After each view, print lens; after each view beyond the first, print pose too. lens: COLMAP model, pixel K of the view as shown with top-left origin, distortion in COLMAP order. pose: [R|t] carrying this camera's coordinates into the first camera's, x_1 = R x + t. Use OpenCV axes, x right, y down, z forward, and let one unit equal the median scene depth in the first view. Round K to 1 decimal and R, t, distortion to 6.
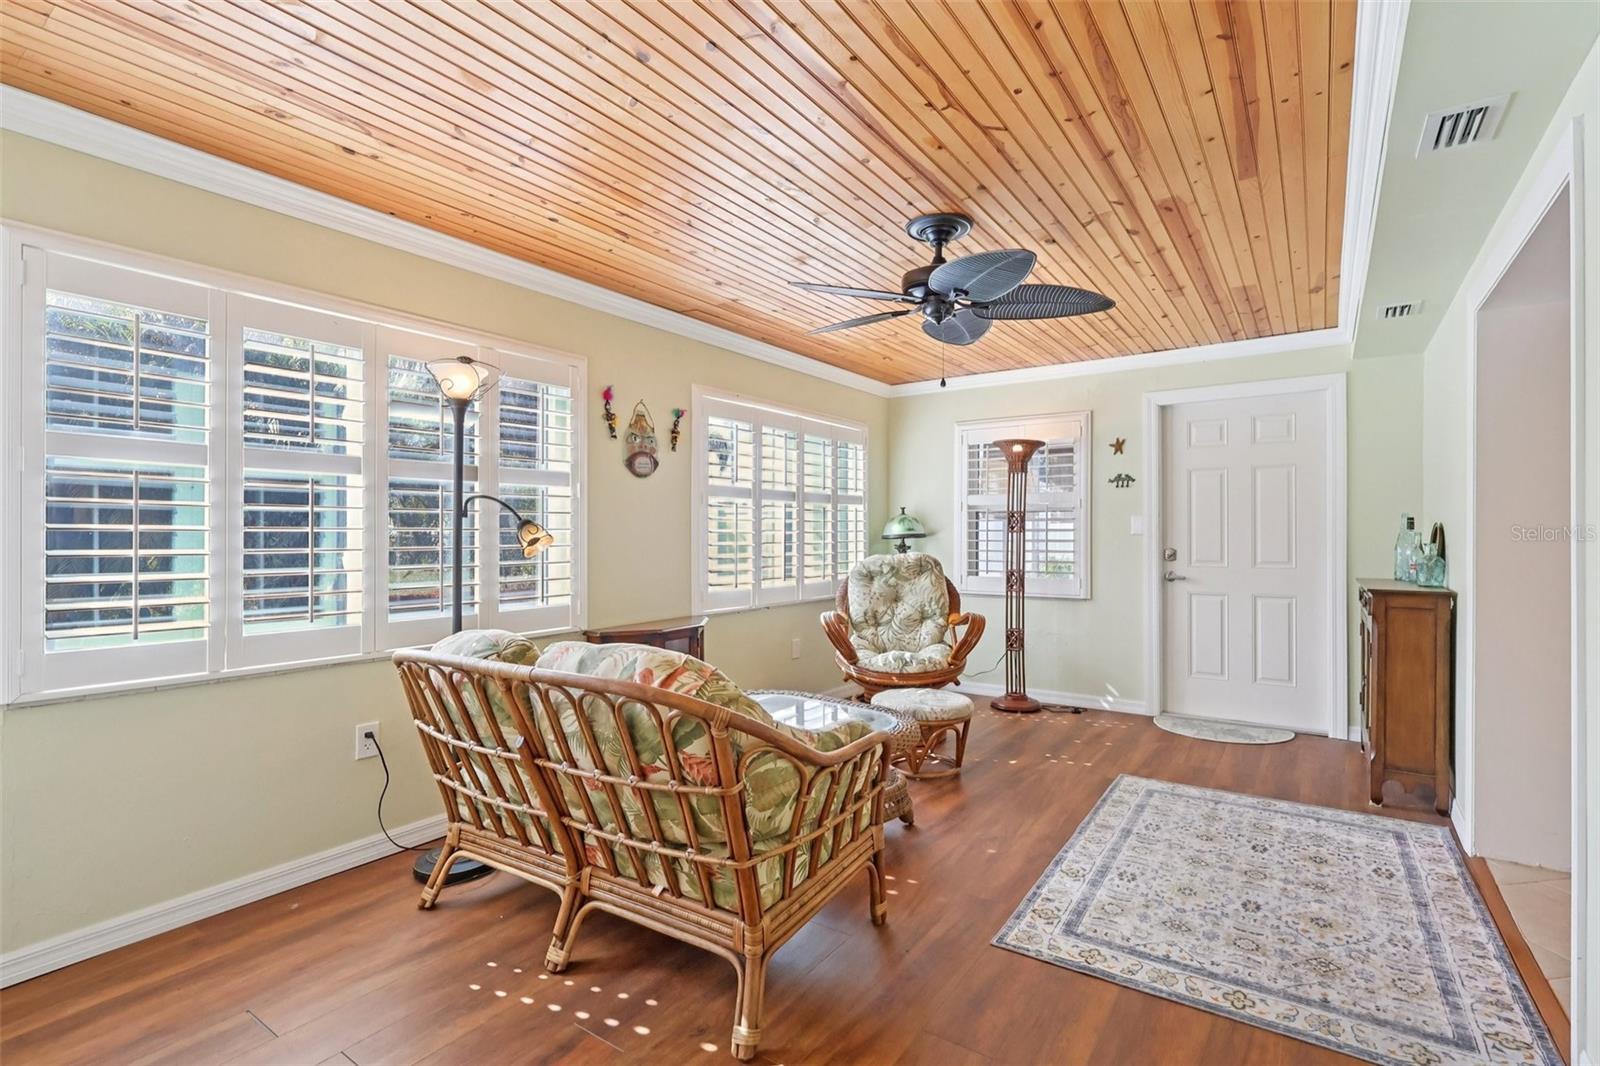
lens RADIAL K [[765.8, 0, 795.5], [0, 765.8, 536.4], [0, 0, 1]] dist [-0.003585, -0.000752]
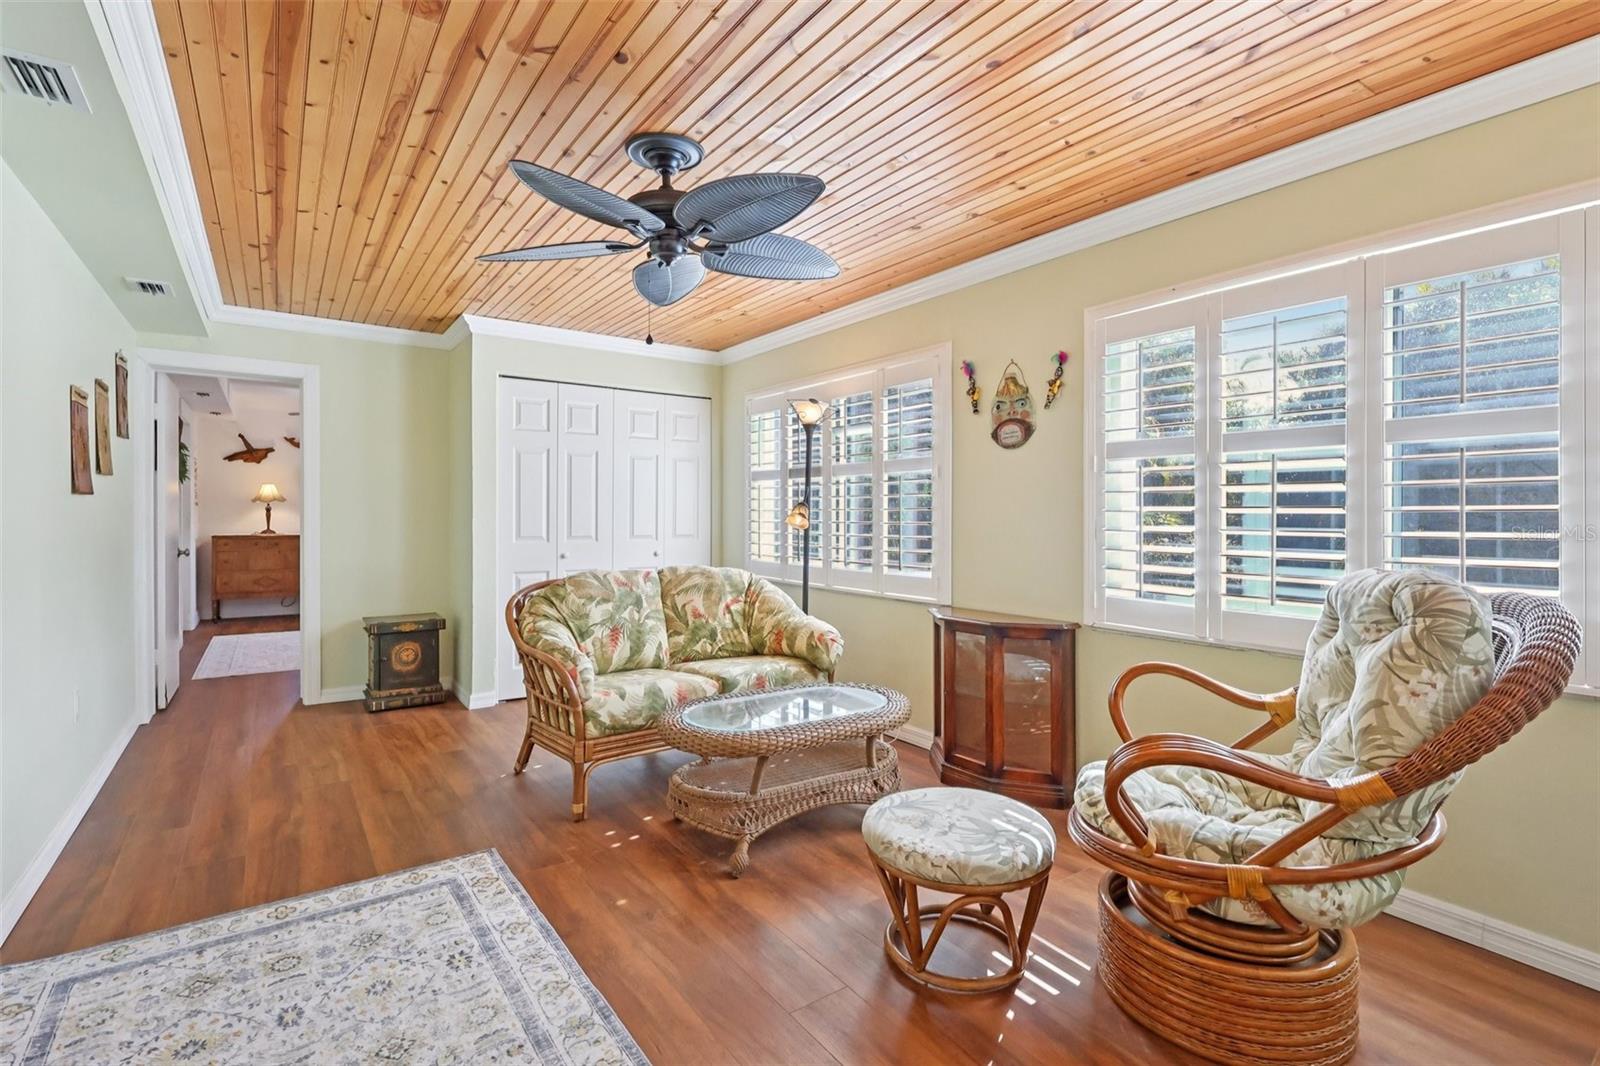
lens RADIAL K [[745.1, 0, 796.2], [0, 745.1, 522.5], [0, 0, 1]] dist [-0.002392, 0.000776]
pose [[-0.345272, 0.013639, -0.938403, 1.053068], [-0.004169, 0.999862, 0.016066, -0.007883], [0.938493, 0.009459, -0.345168, 1.635119]]
